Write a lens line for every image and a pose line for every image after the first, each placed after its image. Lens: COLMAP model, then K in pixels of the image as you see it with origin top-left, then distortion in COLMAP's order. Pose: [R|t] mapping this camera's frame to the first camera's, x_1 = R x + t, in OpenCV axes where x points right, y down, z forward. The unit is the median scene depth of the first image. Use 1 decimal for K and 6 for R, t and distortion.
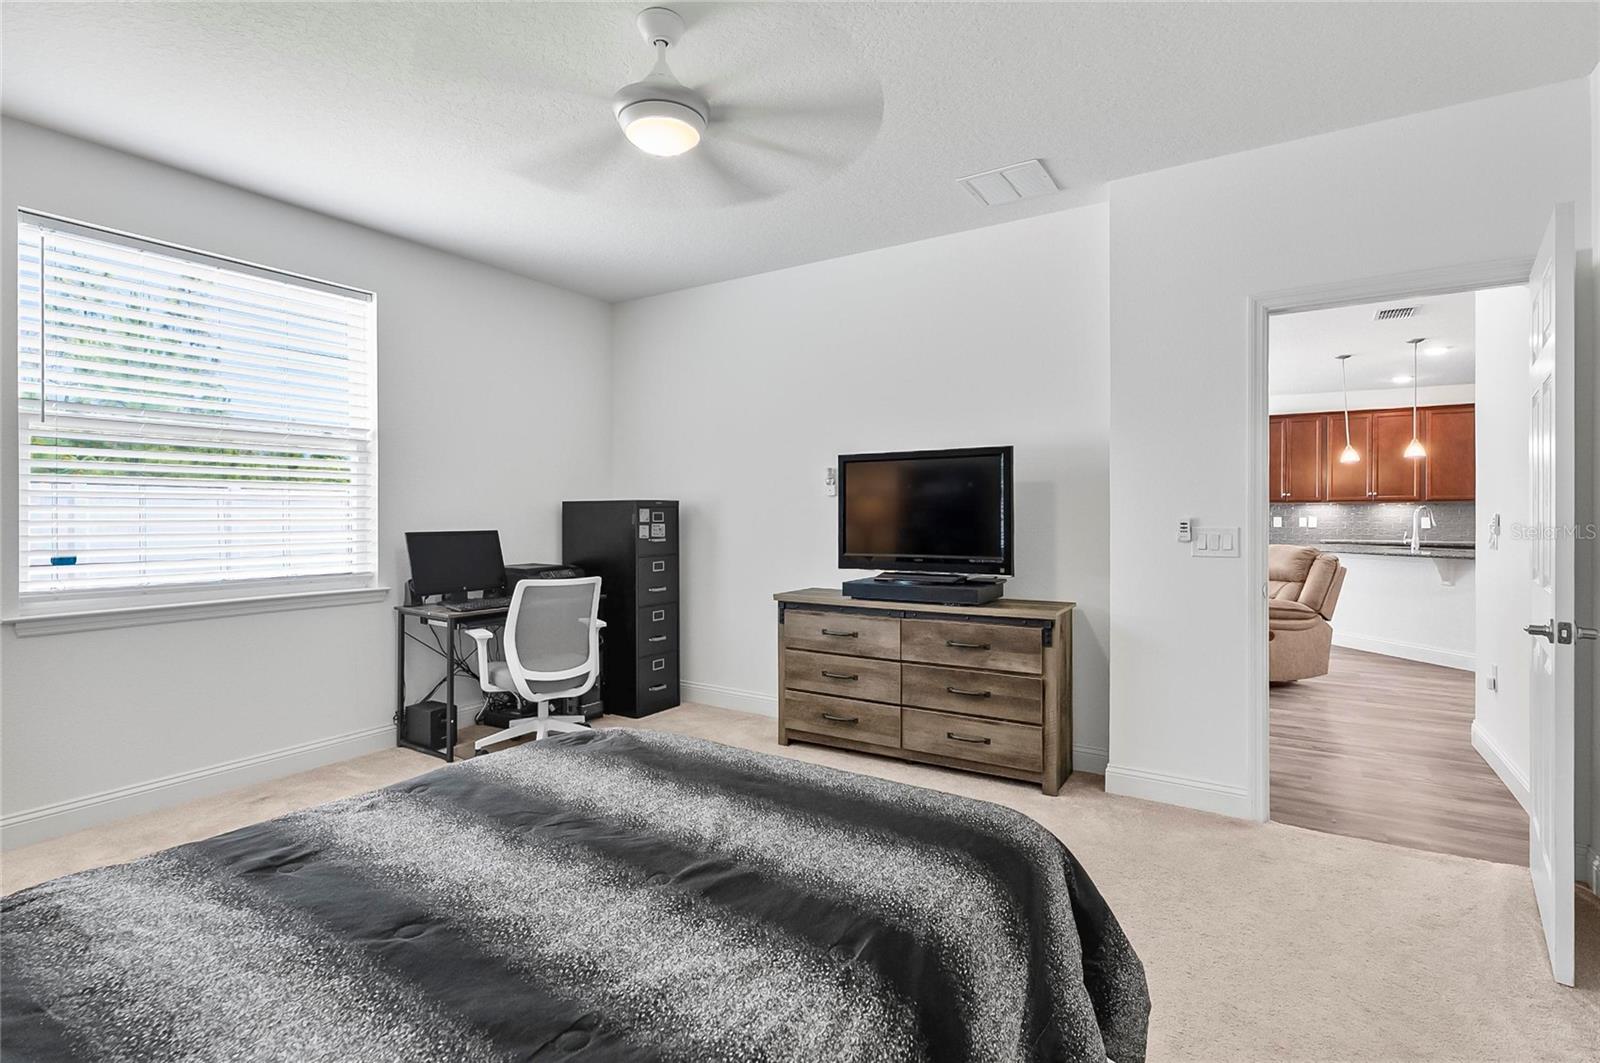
lens RADIAL K [[755.6, 0, 805.2], [0, 755.6, 520.1], [0, 0, 1]] dist [0.000961, 0.000956]
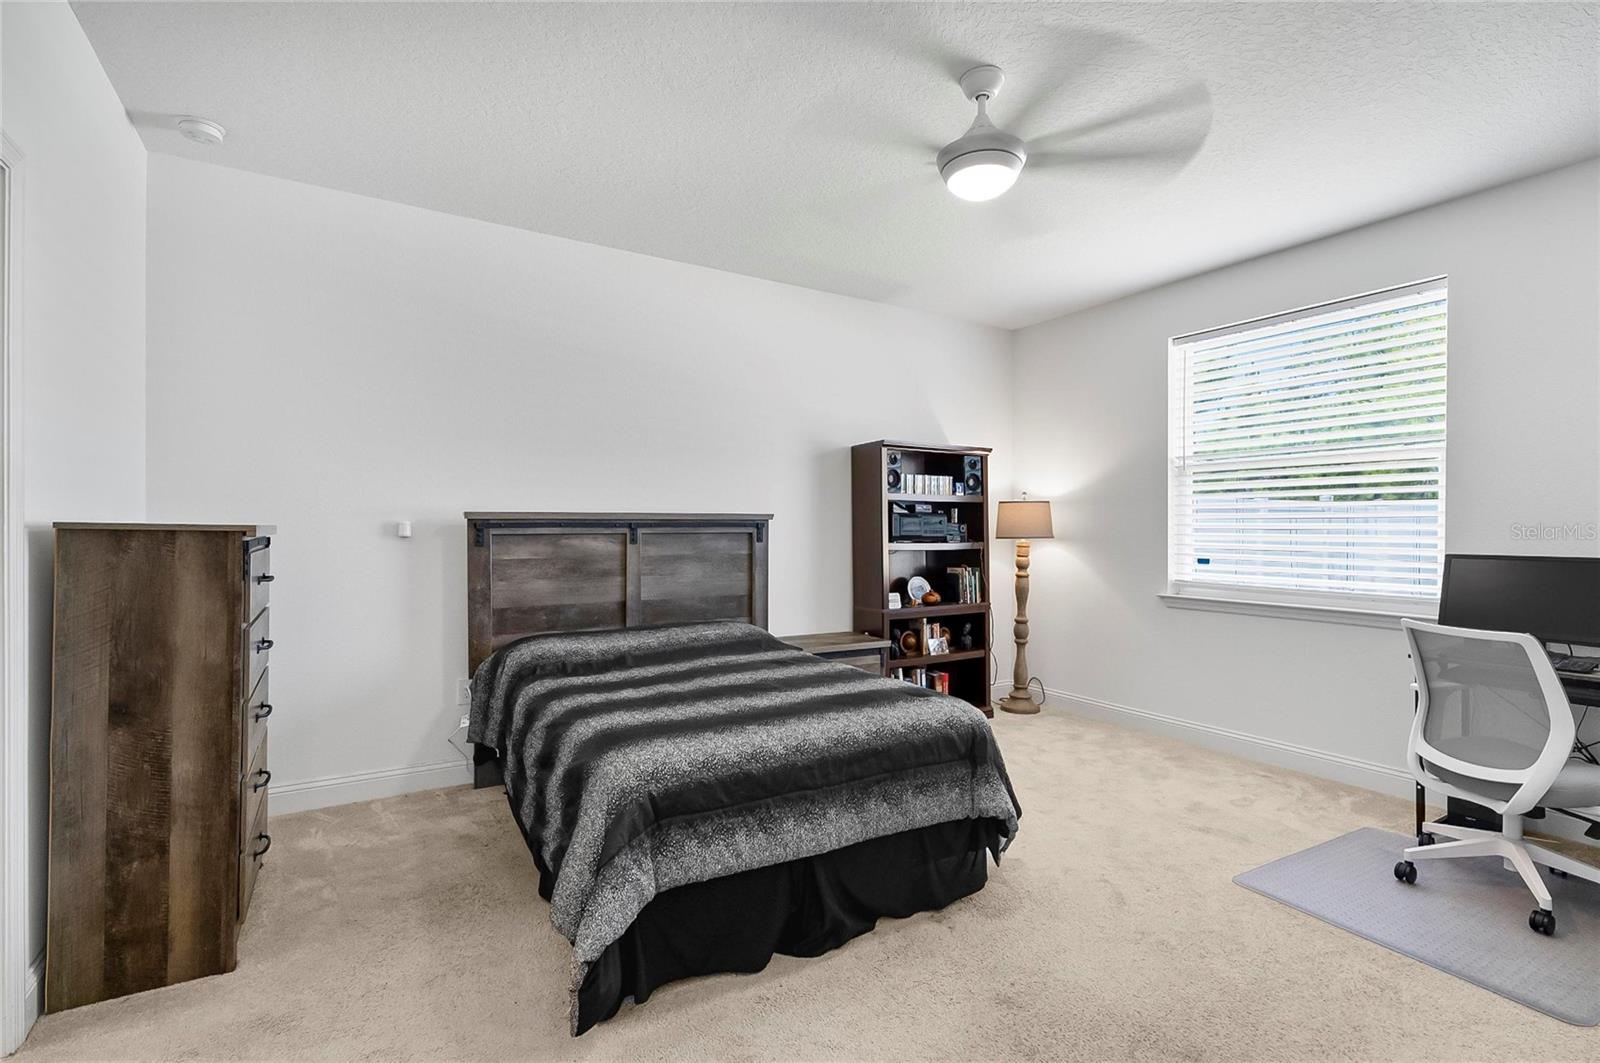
lens RADIAL K [[740.2, 0, 804.2], [0, 740.2, 526.7], [0, 0, 1]] dist [0.001924, 0.000842]
pose [[-0.436392, -0.002702, -0.899753, 0.548636], [-0.011818, 0.999926, 0.002729, -0.007128], [0.899679, 0.011824, -0.436391, 0.766402]]
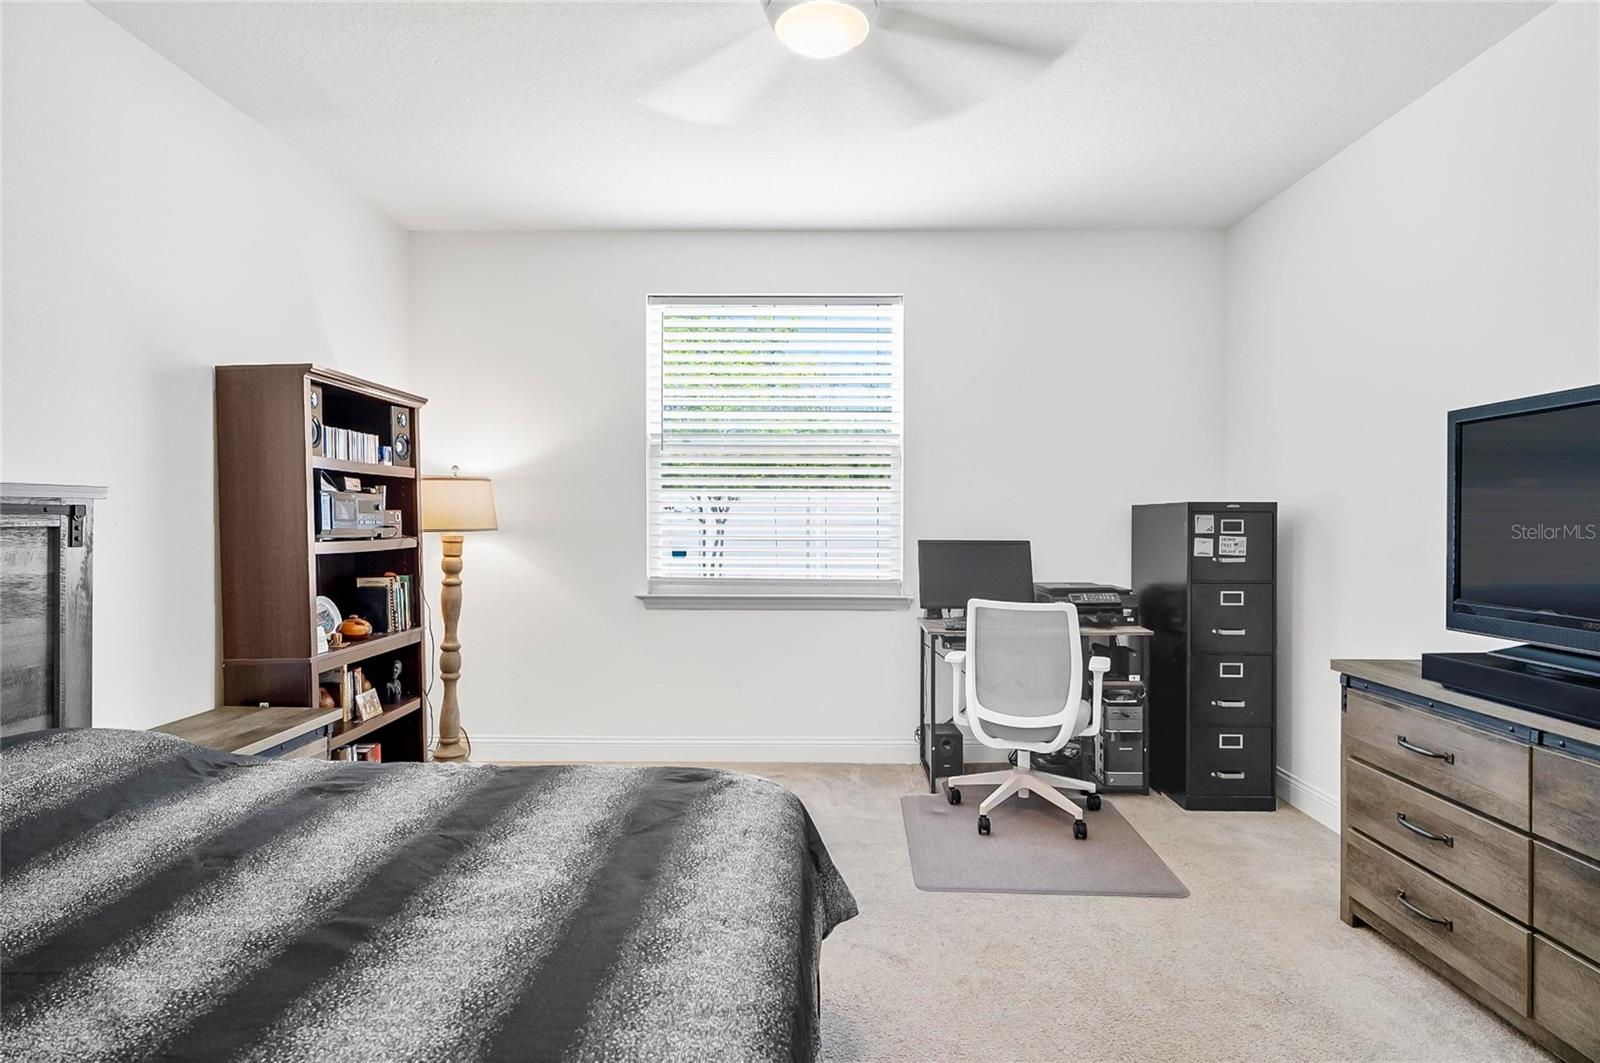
lens RADIAL K [[869.3, 0, 802.4], [0, 869.3, 515.7], [0, 0, 1]] dist [-0.000348, 0.000319]
pose [[0.526832, 0.000256, -0.849970, 0.345615], [-0.012778, 0.999889, -0.007619, -0.003560], [0.849874, 0.014875, 0.526777, 0.317342]]
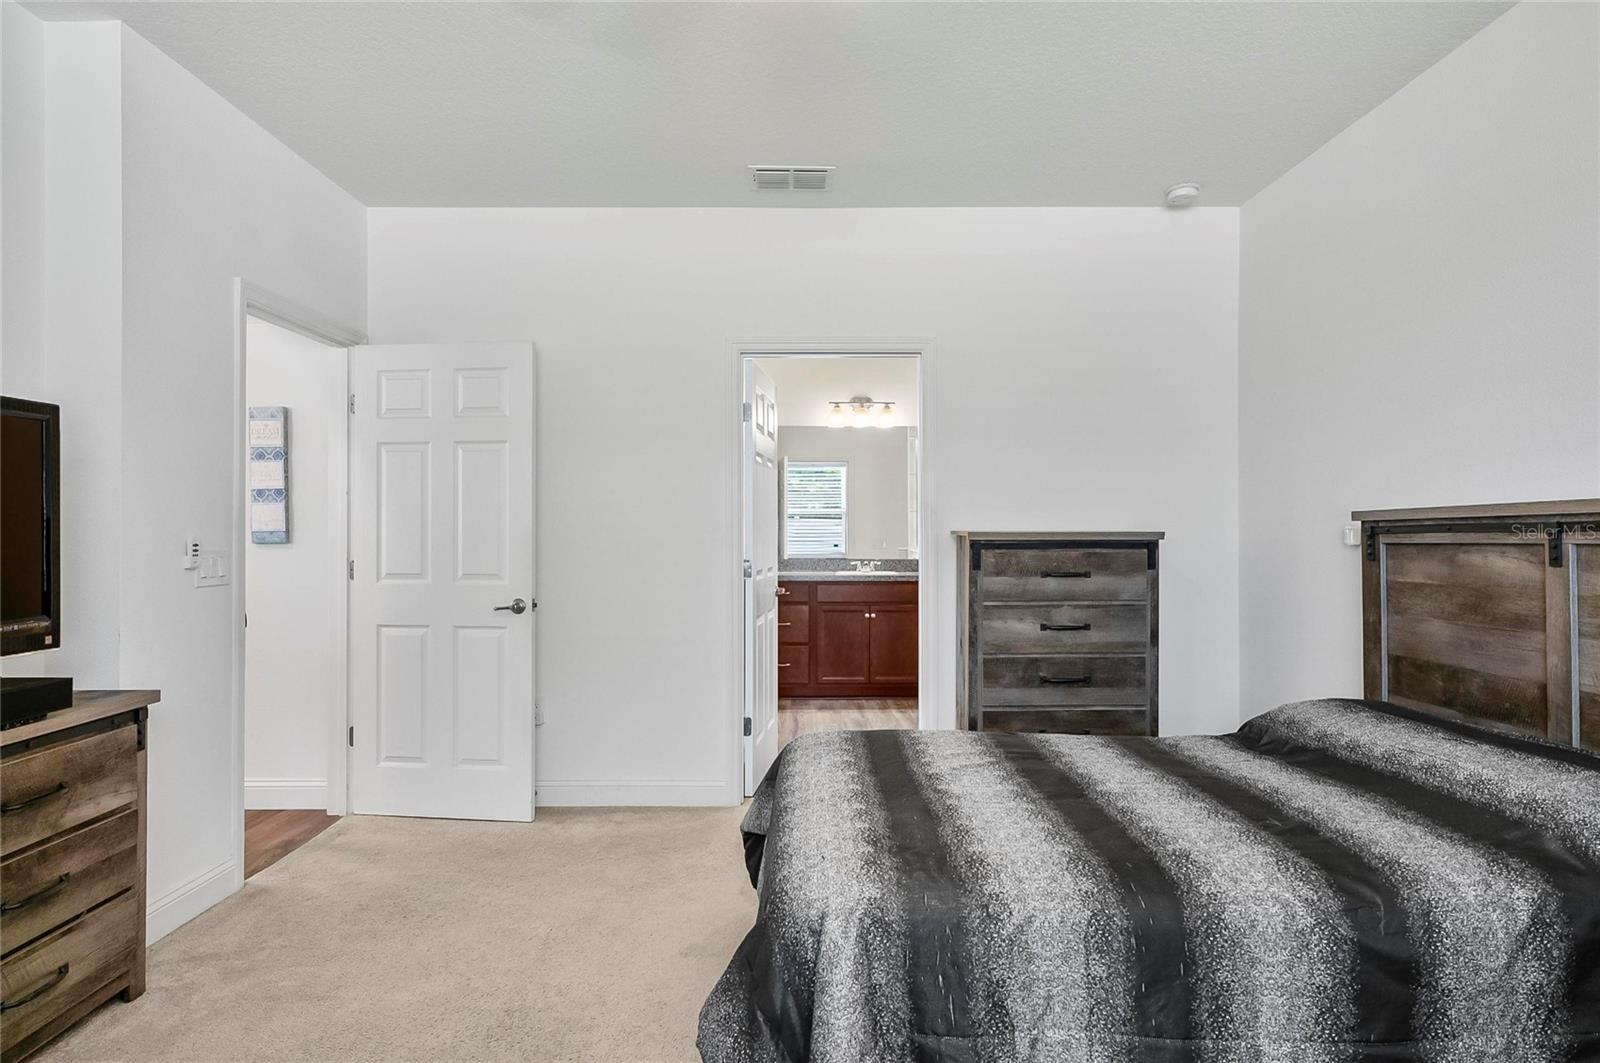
lens RADIAL K [[925.3, 0, 805.6], [0, 925.3, 526.1], [0, 0, 1]] dist [-0.001913, -0.000609]
pose [[-0.544837, 0.007342, 0.838510, -0.531072], [0.007586, 0.999964, -0.003826, -0.005735], [-0.838507, 0.004277, -0.544873, 0.852776]]
